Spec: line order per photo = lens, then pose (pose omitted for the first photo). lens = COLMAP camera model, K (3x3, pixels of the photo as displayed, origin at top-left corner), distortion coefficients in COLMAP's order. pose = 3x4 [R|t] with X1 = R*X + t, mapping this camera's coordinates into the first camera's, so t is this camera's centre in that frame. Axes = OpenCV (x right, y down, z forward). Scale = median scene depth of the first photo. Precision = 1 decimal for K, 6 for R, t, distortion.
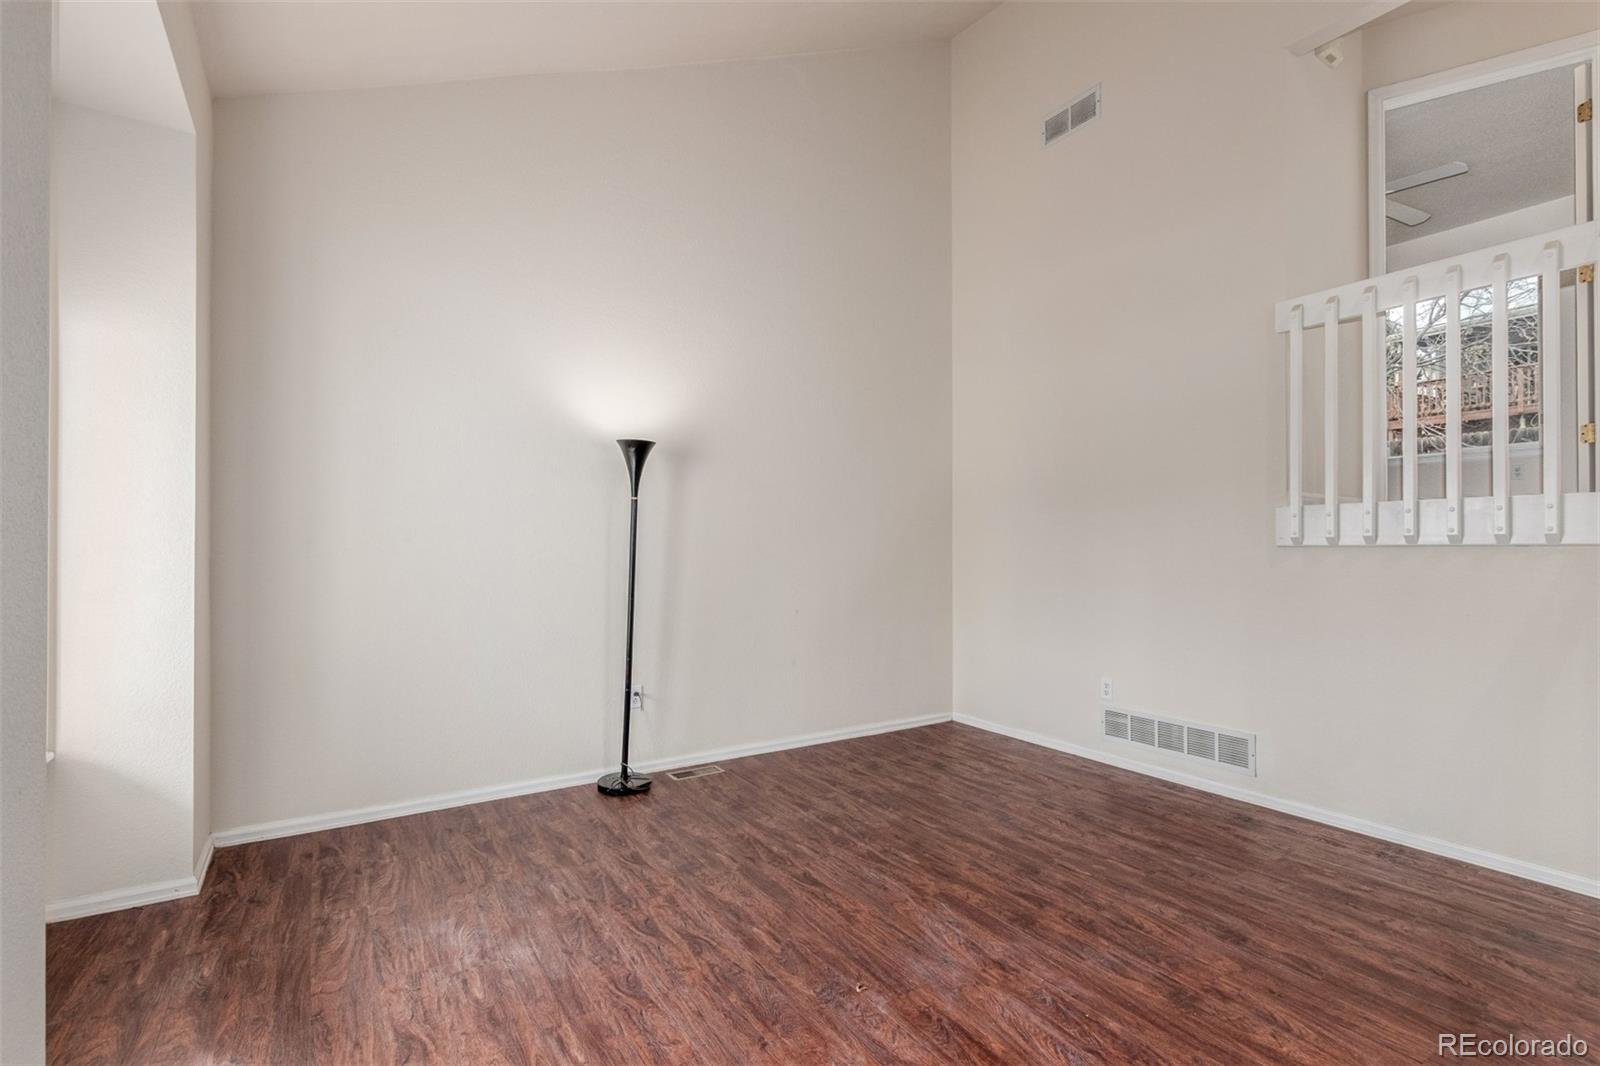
lens RADIAL K [[740.1, 0, 811.4], [0, 740.1, 535.8], [0, 0, 1]] dist [0.011194, -0.004773]
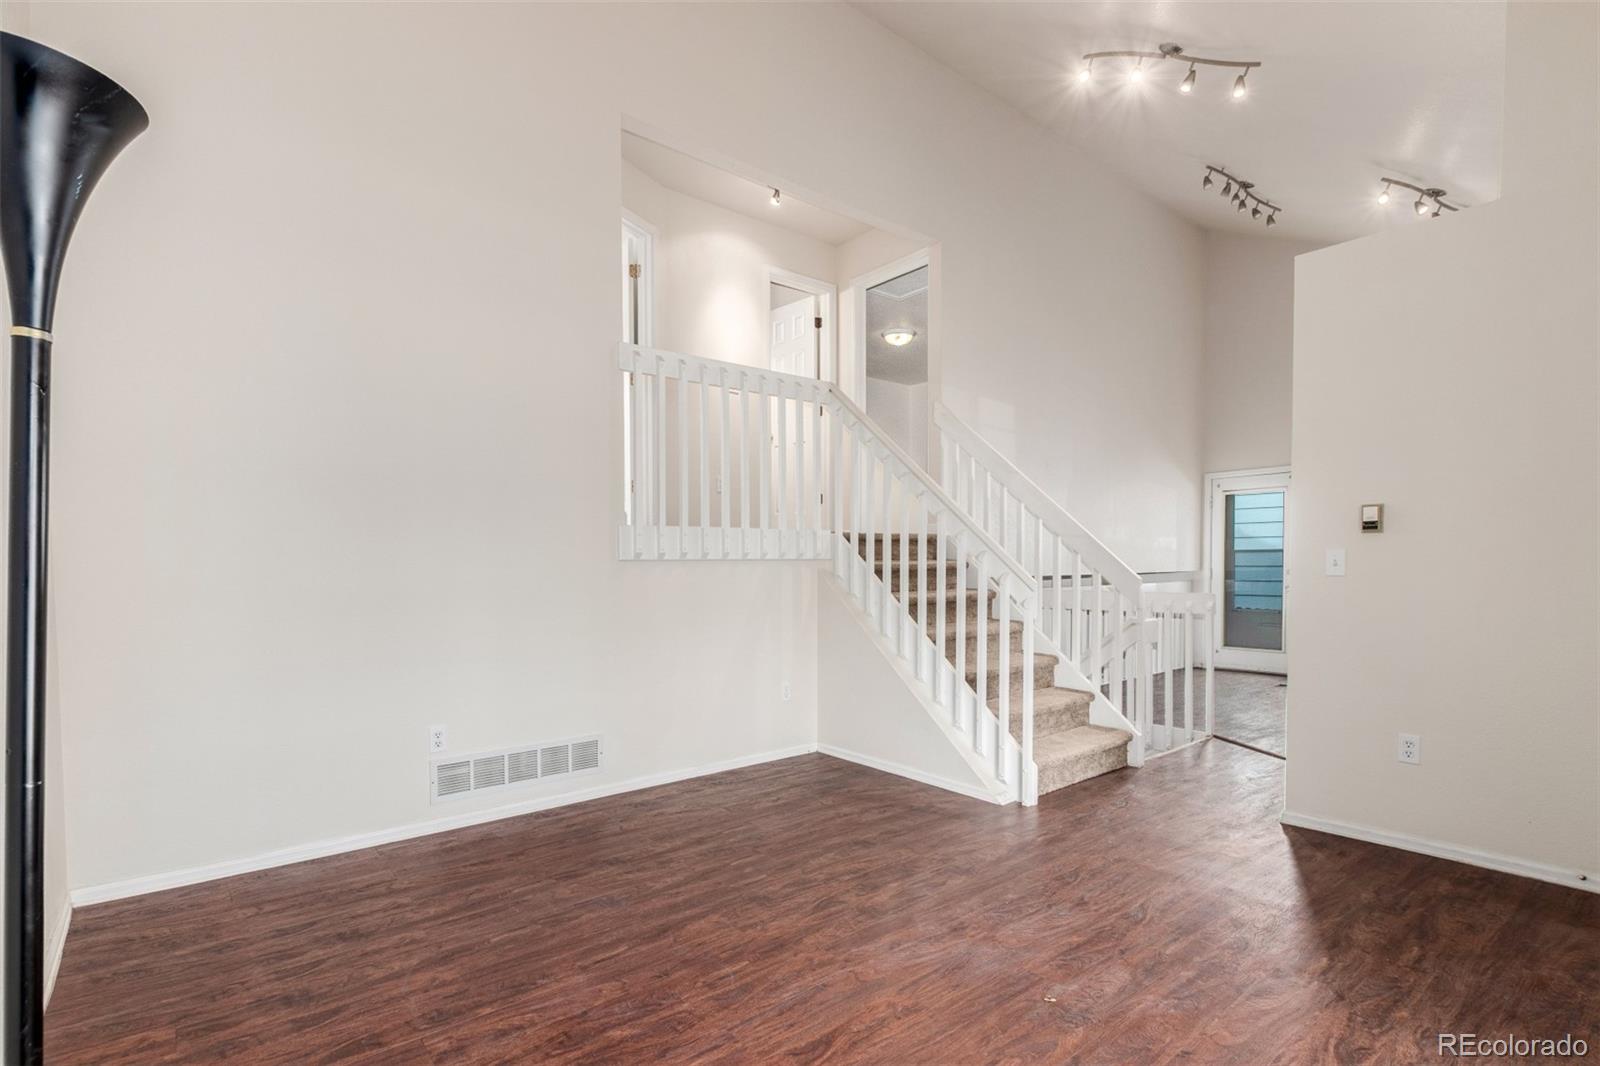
lens RADIAL K [[740.1, 0, 795.4], [0, 740.1, 570.4], [0, 0, 1]] dist [0.011194, -0.004773]
pose [[-0.095400, -0.004997, 0.995426, -0.596344], [-0.012840, 0.999910, 0.003789, 0.025082], [-0.995356, -0.012420, -0.095455, 0.968521]]
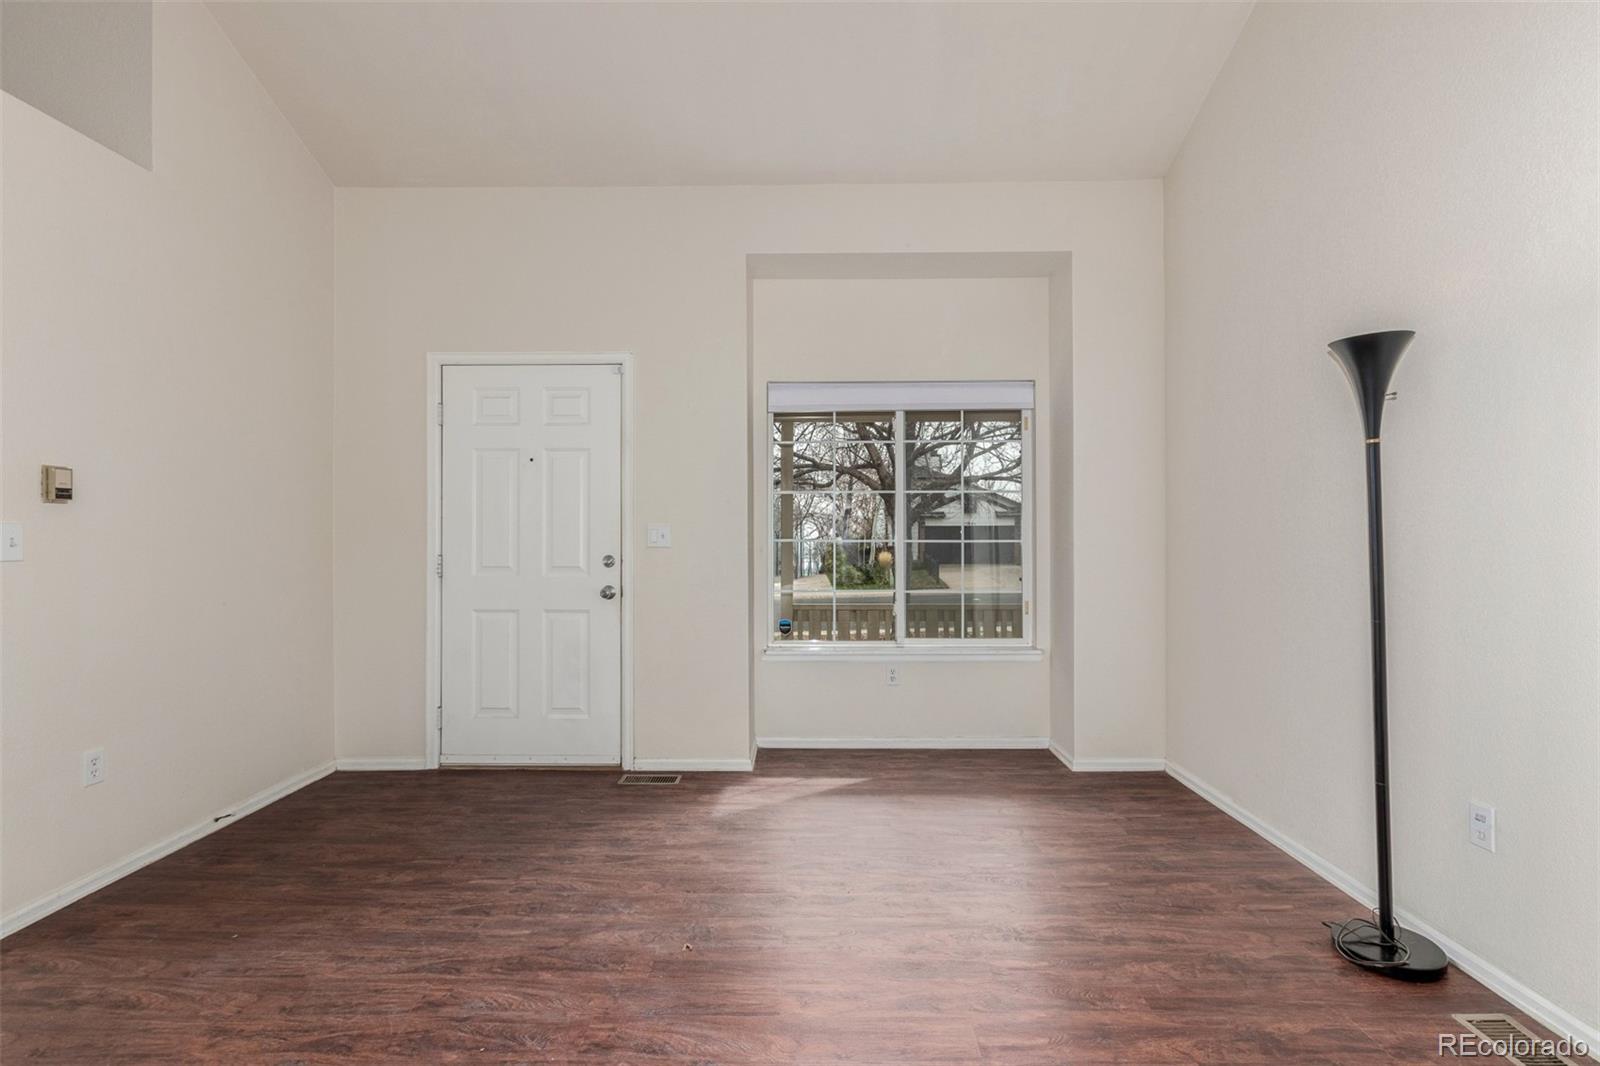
lens RADIAL K [[740.1, 0, 801.9], [0, 740.1, 535.5], [0, 0, 1]] dist [0.011194, -0.004773]
pose [[-0.572250, -0.002247, -0.820076, 0.568206], [0.016852, 0.999753, -0.014498, 0.025403], [0.819906, -0.022116, -0.572071, 1.179600]]
